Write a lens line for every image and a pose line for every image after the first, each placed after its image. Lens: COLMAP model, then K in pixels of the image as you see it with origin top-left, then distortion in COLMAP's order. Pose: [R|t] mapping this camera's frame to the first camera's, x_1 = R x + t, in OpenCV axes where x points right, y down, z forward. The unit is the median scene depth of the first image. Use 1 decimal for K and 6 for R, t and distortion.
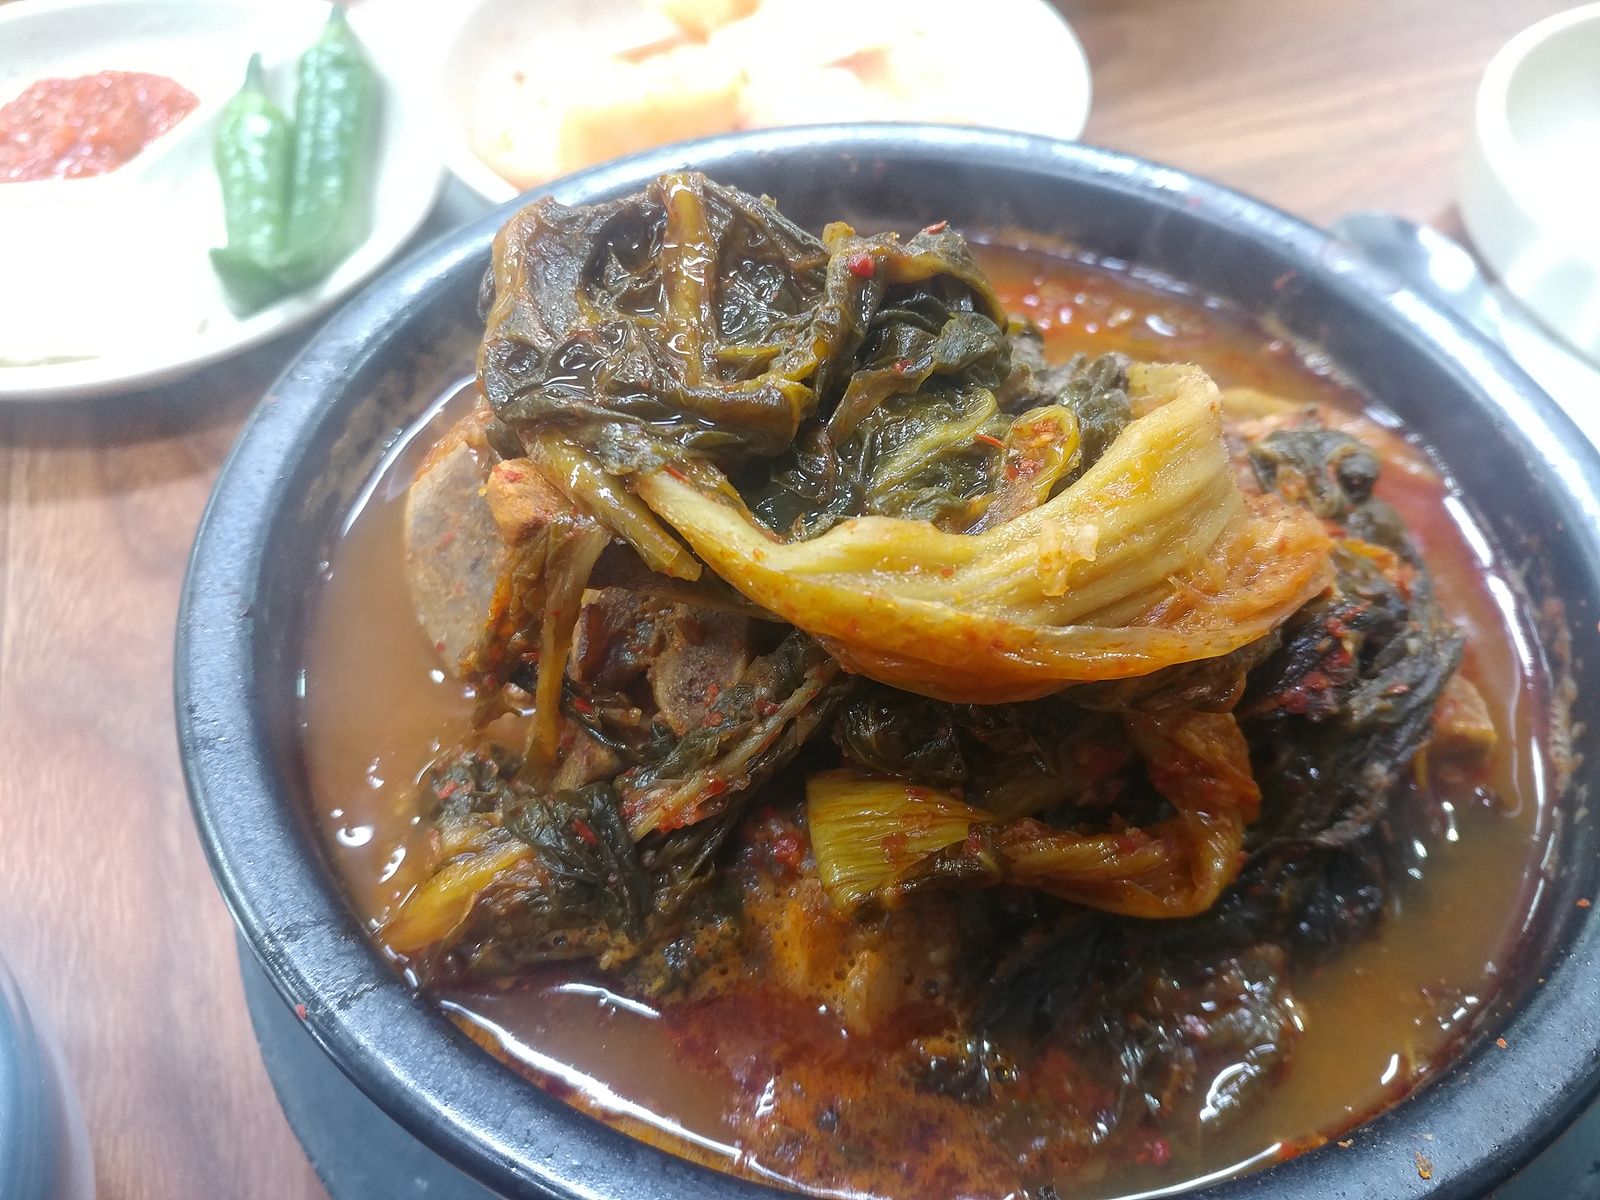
lens RADIAL K [[1399.3, 0, 816.9], [0, 1399.3, 620.8], [0, 0, 1]] dist [-0.031620, 0.063510]
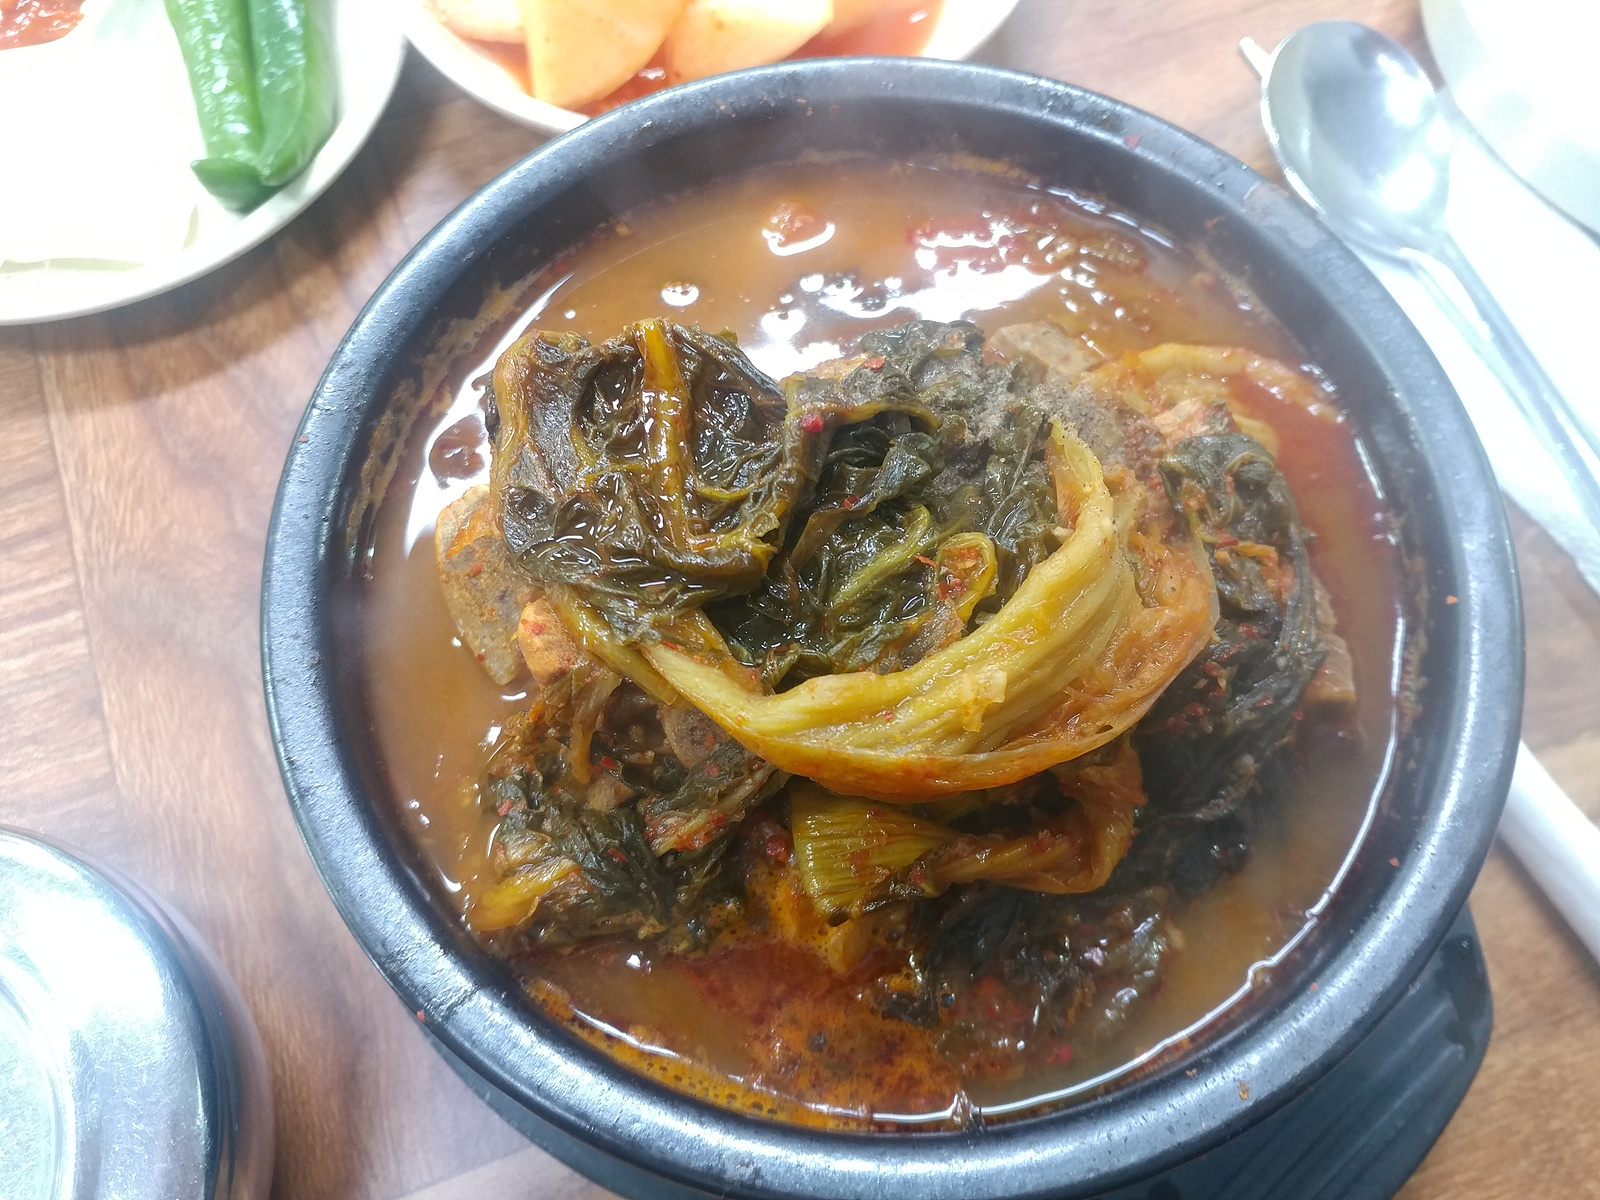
lens RADIAL K [[1399.3, 0, 823.8], [0, 1399.3, 607.8], [0, 0, 1]] dist [-0.031620, 0.063510]
pose [[0.998959, -0.045525, -0.002979, 0.035498], [0.044415, 0.955530, 0.291531, -0.421021], [-0.010425, -0.291360, 0.956557, -0.160460]]
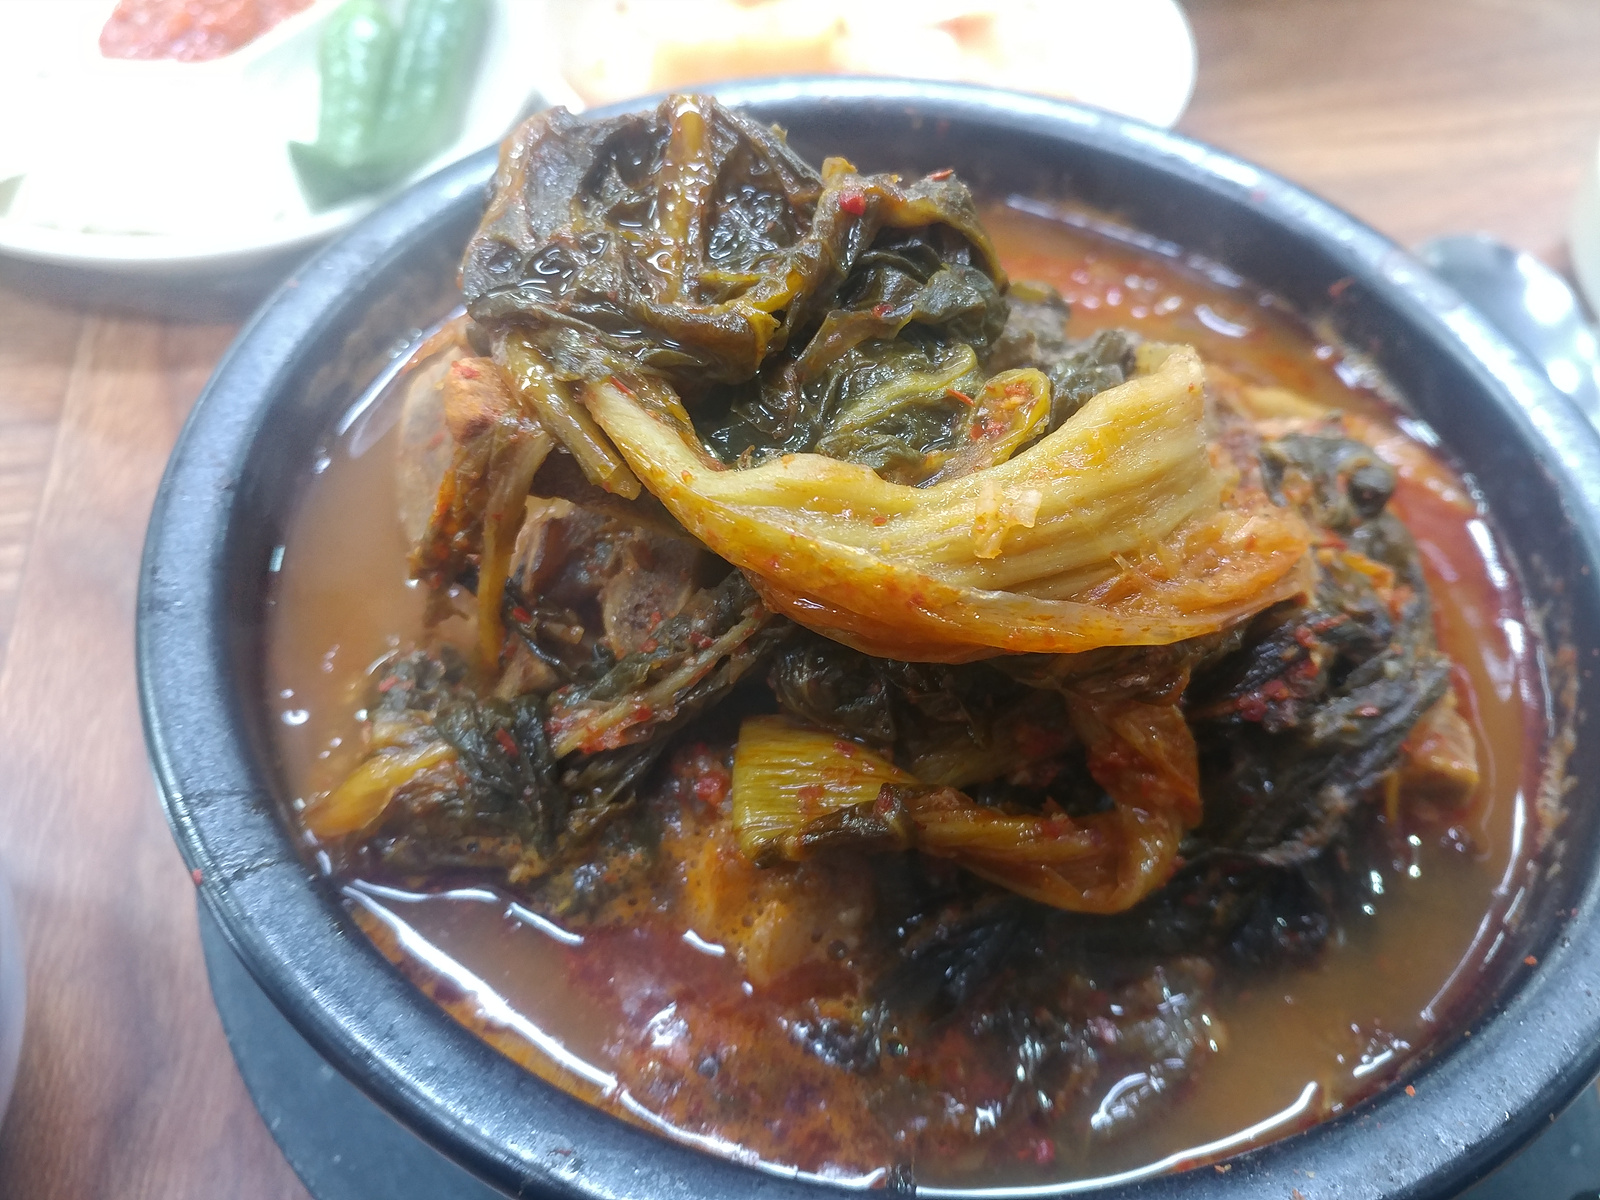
lens RADIAL K [[1399.3, 0, 814.6], [0, 1399.3, 599.3], [0, 0, 1]] dist [-0.031620, 0.063510]
pose [[0.989210, 0.129057, -0.069336, 0.102920], [-0.128935, 0.991633, 0.006257, 0.016340], [0.069564, 0.002750, 0.997574, 0.024383]]
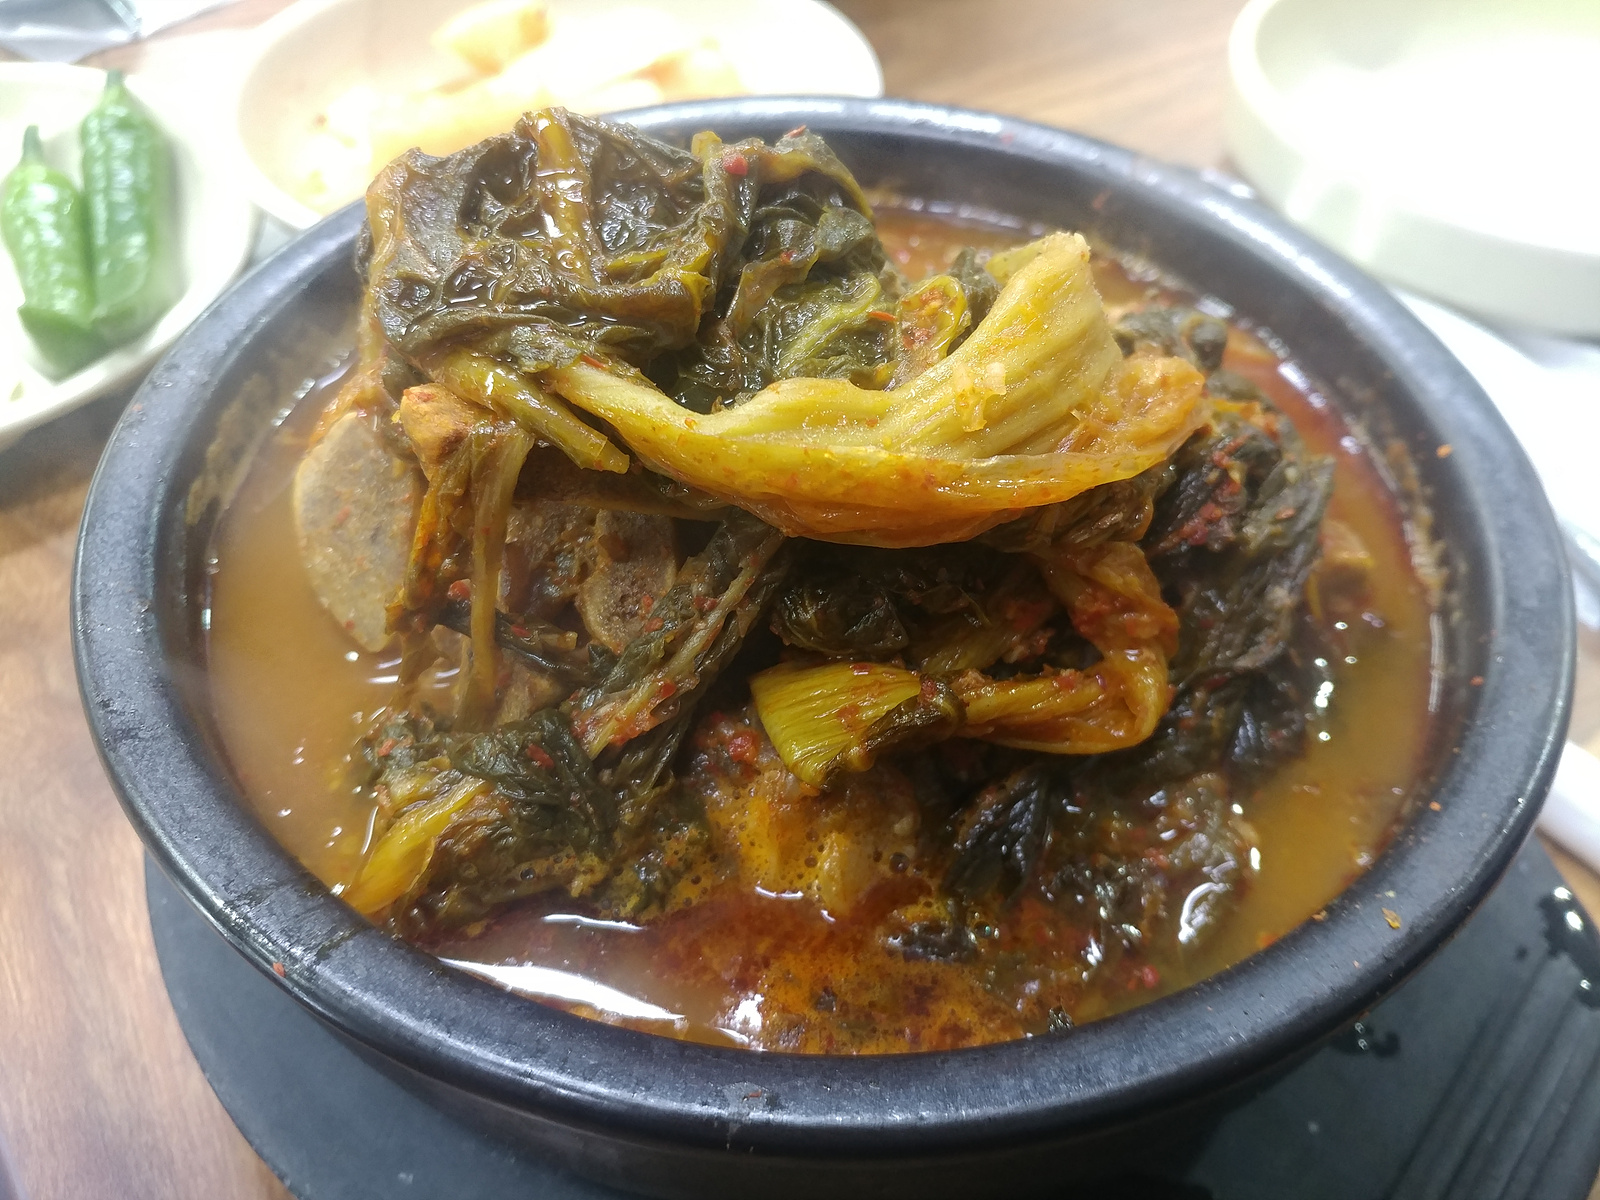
lens RADIAL K [[1399.3, 0, 825.6], [0, 1399.3, 609.8], [0, 0, 1]] dist [-0.031620, 0.063510]
pose [[0.981377, -0.142633, 0.128669, -0.077909], [0.149724, 0.987601, -0.047182, 0.122785], [-0.120344, 0.065568, 0.990565, -0.012296]]
